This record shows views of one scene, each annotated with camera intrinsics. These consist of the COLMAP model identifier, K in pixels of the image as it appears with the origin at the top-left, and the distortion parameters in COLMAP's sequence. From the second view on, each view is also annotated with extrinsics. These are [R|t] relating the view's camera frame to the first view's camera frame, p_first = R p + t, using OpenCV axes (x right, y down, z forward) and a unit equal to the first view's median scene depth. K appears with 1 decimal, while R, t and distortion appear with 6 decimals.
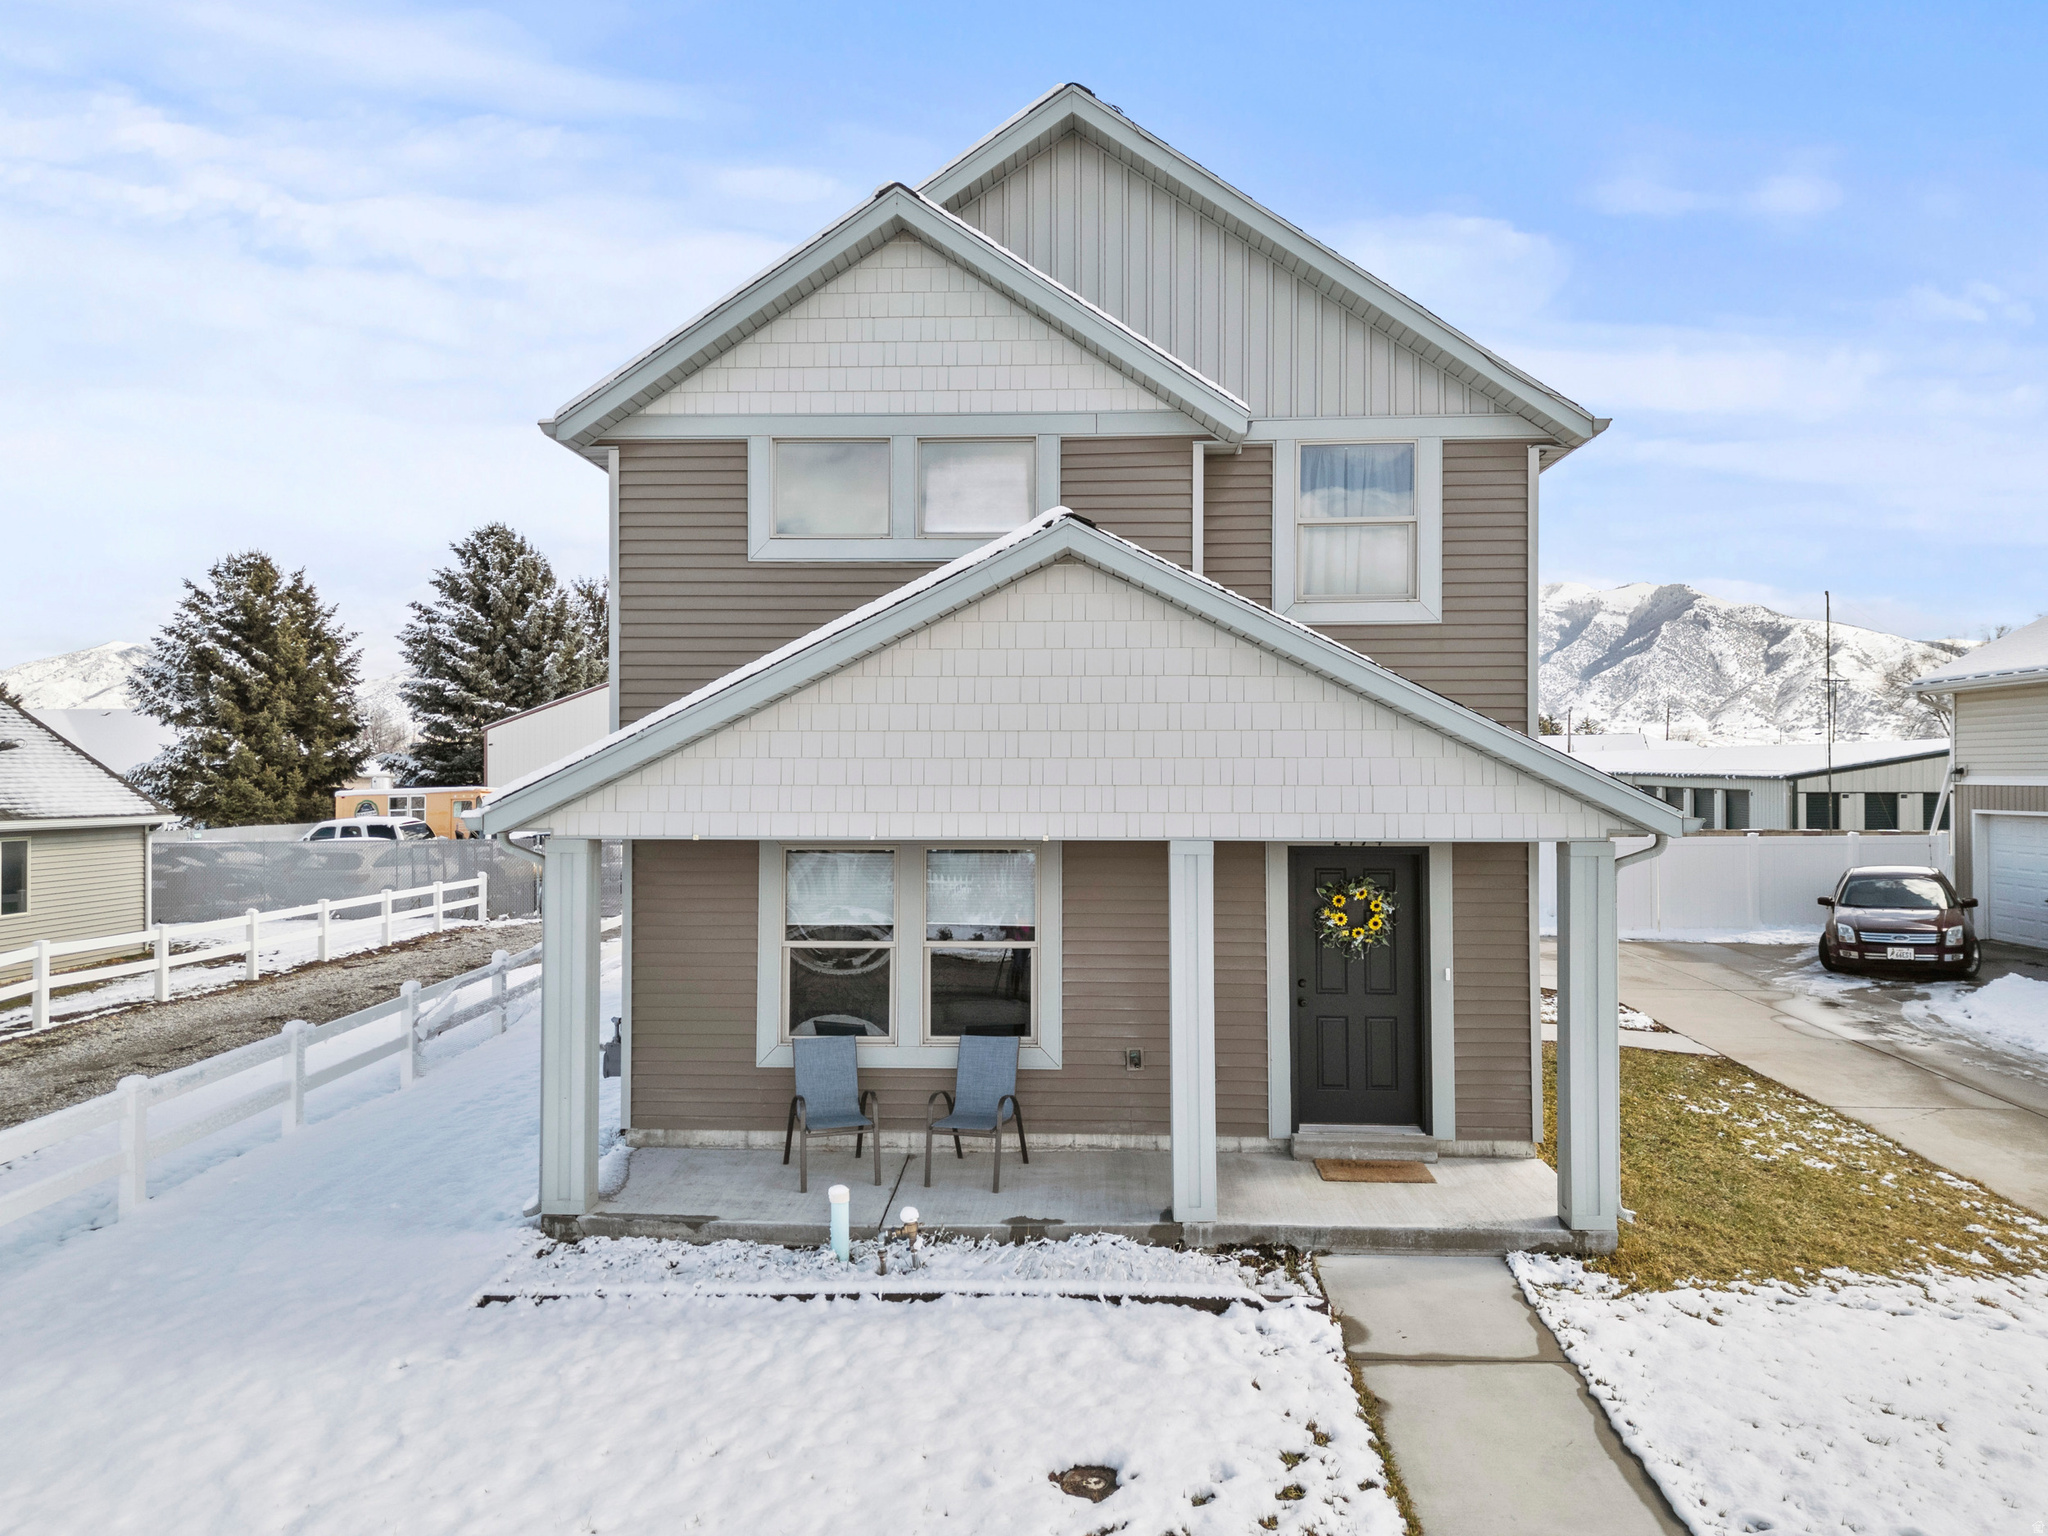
lens RADIAL K [[1434.1, 0, 1024.0], [0, 1434.1, 768.0], [0, 0, 1]] dist [0.064369, -0.046647]
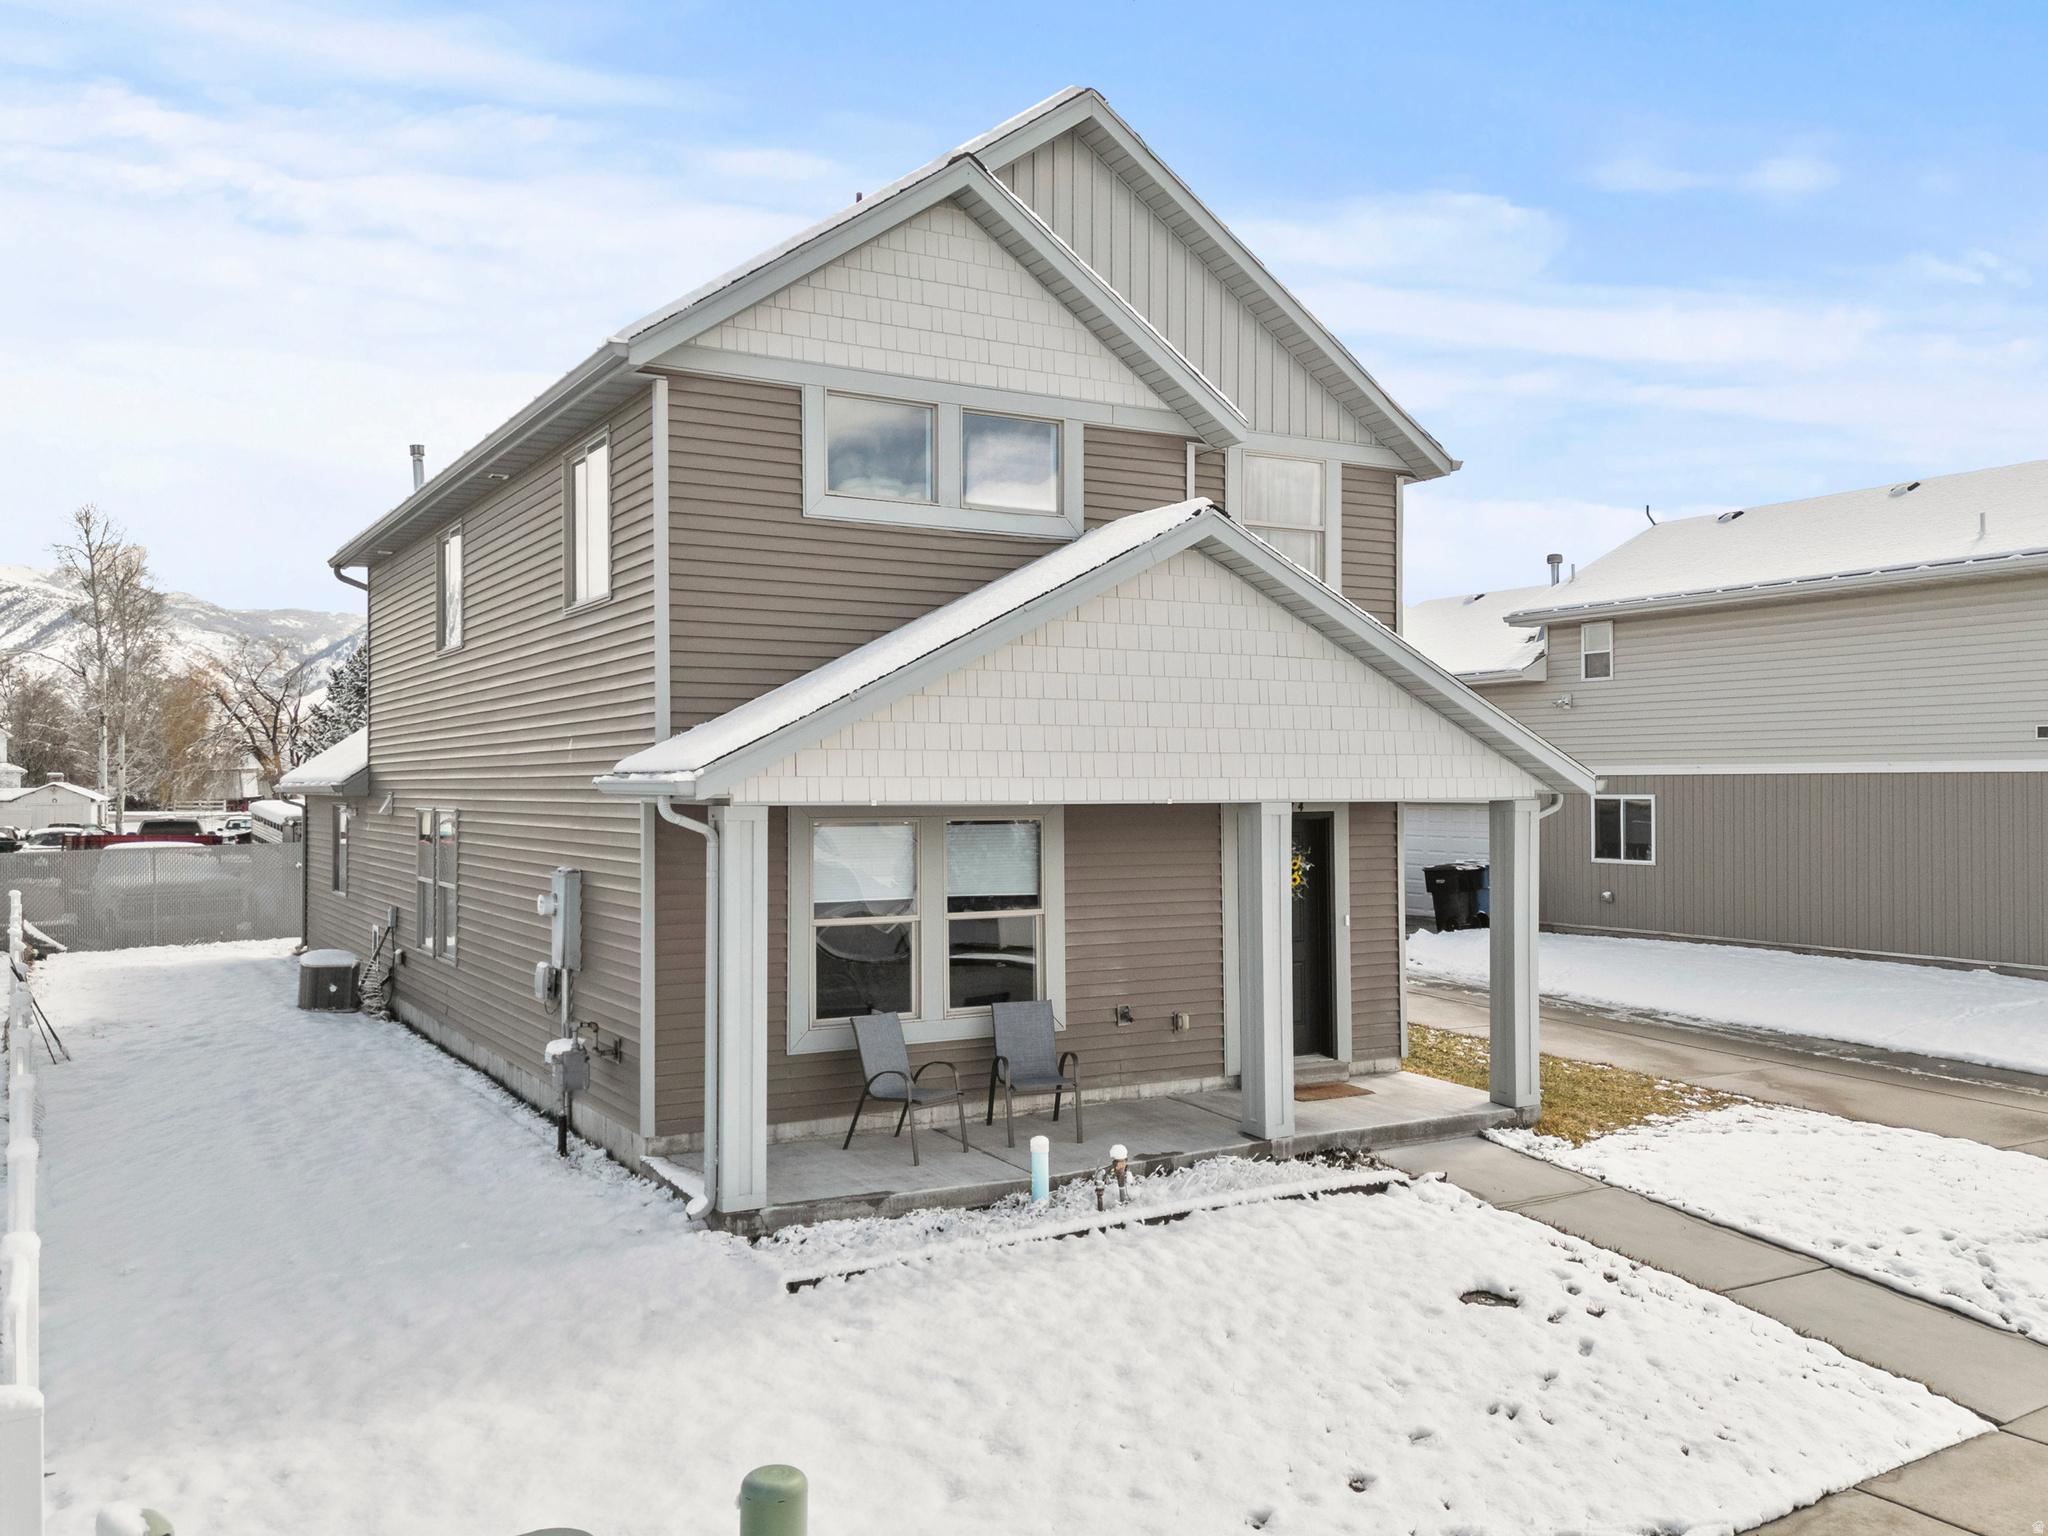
lens RADIAL K [[1692.0, 0, 1024.0], [0, 1692.0, 768.0], [0, 0, 1]] dist [0.081929, -0.081451]
pose [[0.840340, 0.003902, 0.542046, -0.680115], [-0.001573, 0.999987, -0.004761, 0.026594], [-0.542058, 0.003149, 0.840335, -0.013673]]
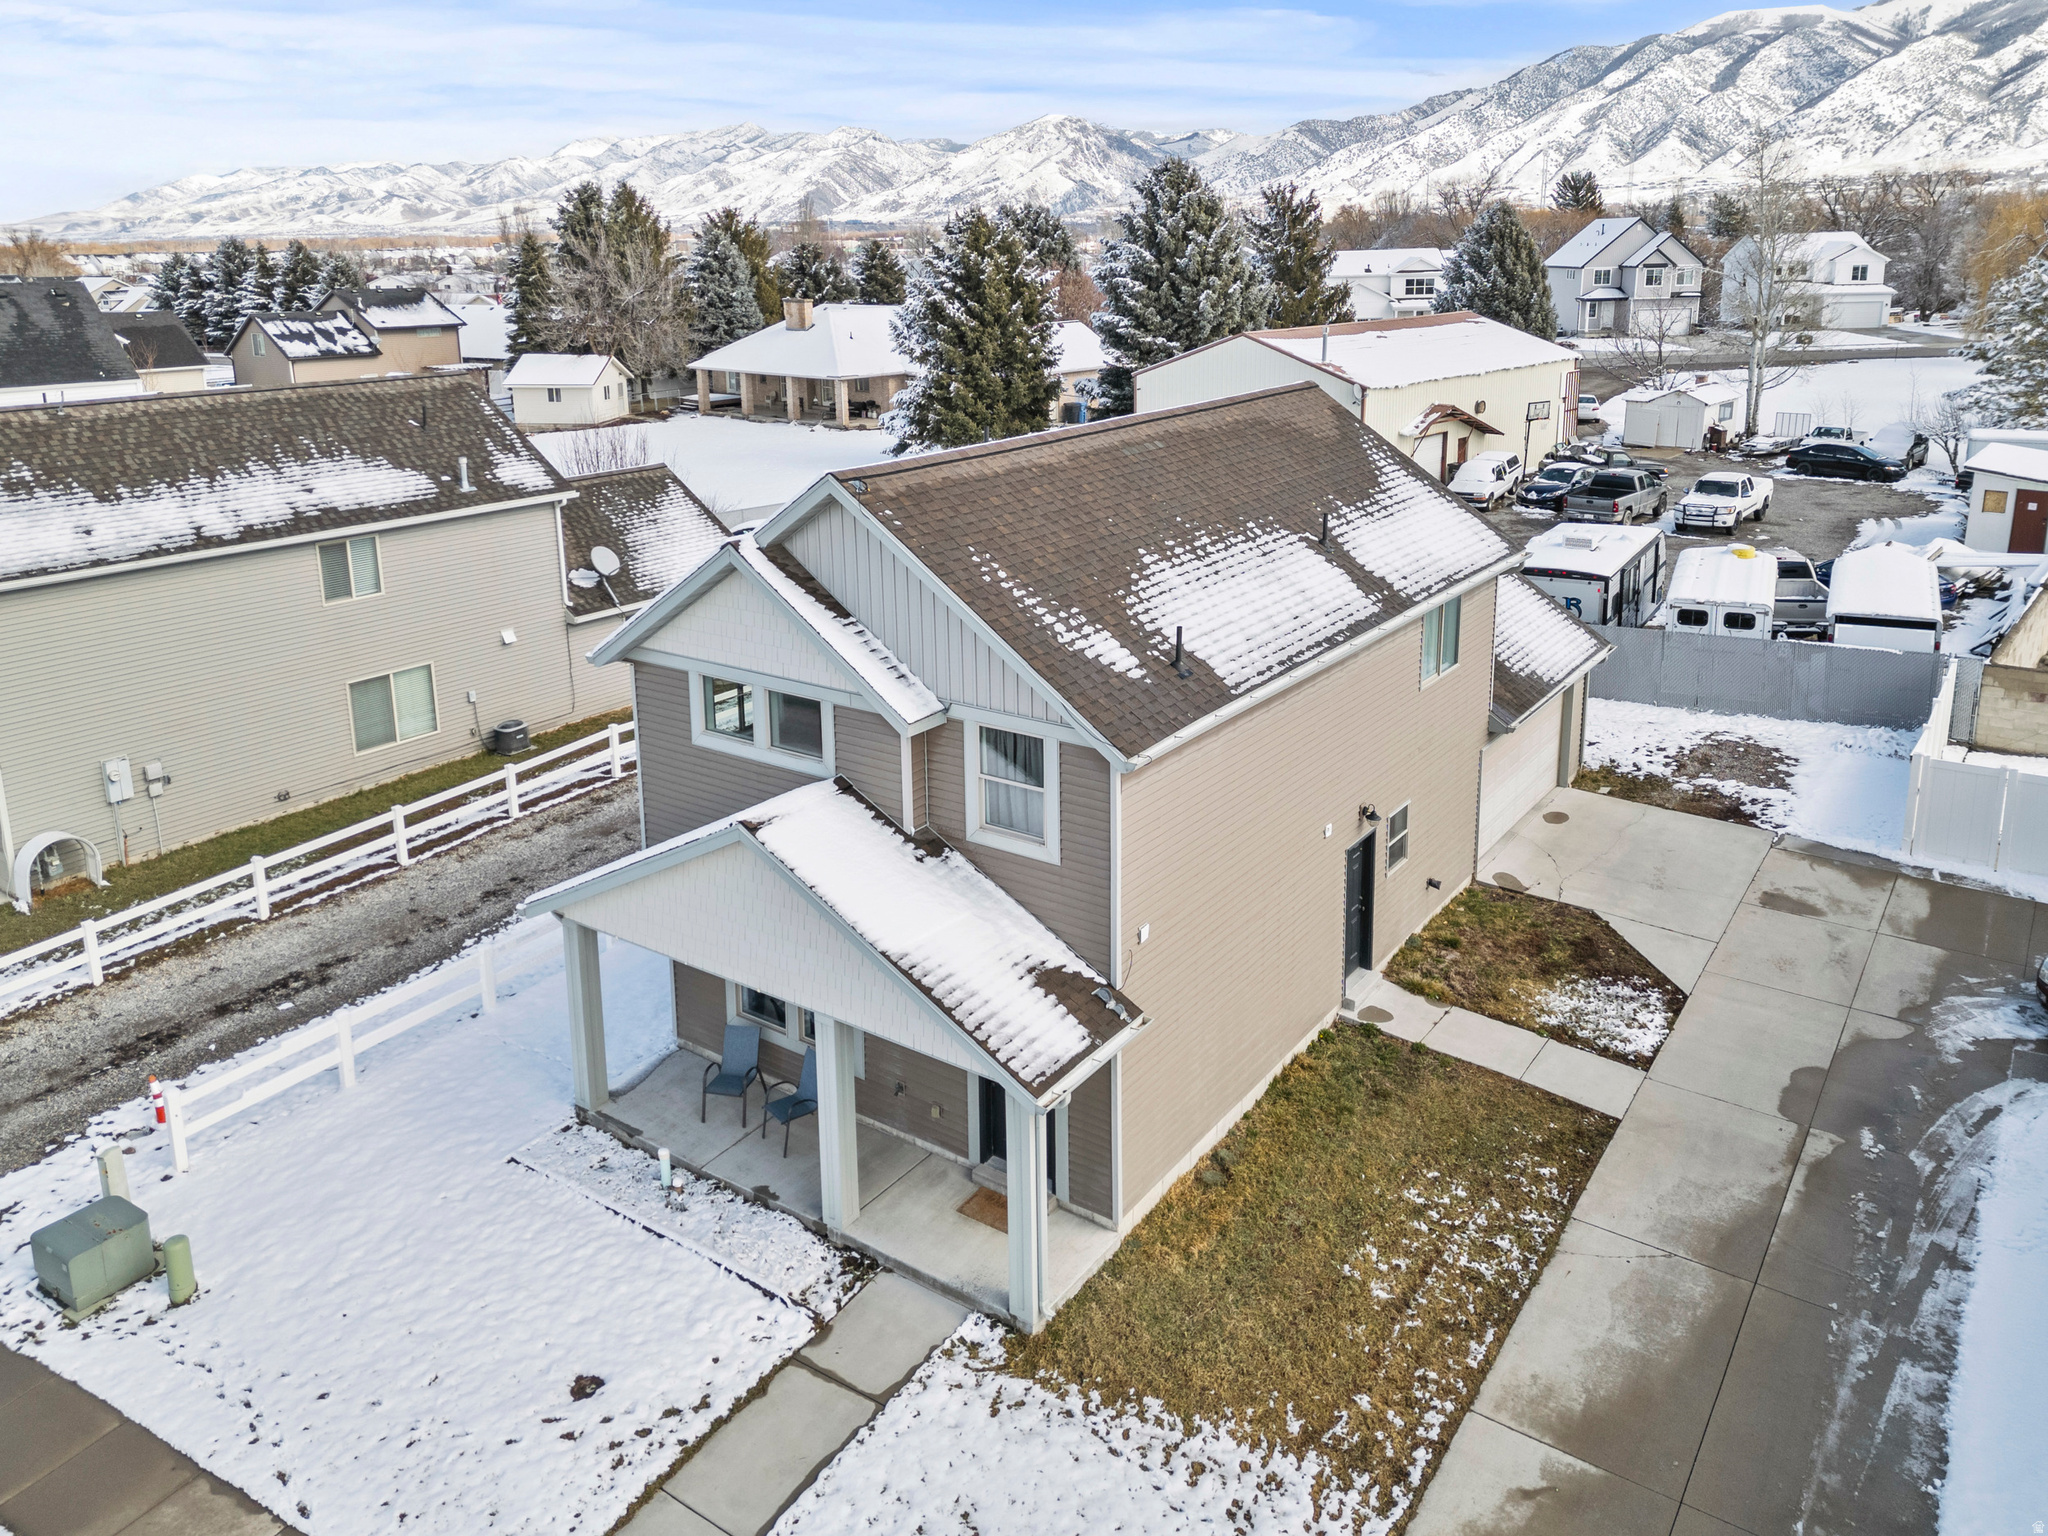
lens RADIAL K [[1491.8, 0, 1032.0], [0, 1491.8, 584.0], [0, 0, 1]] dist [0.045573, -0.009130]
pose [[0.842999, 0.103391, -0.527886, 1.009476], [0.020725, 0.974383, 0.223938, -0.693693], [0.537517, -0.199720, 0.819261, -0.132240]]
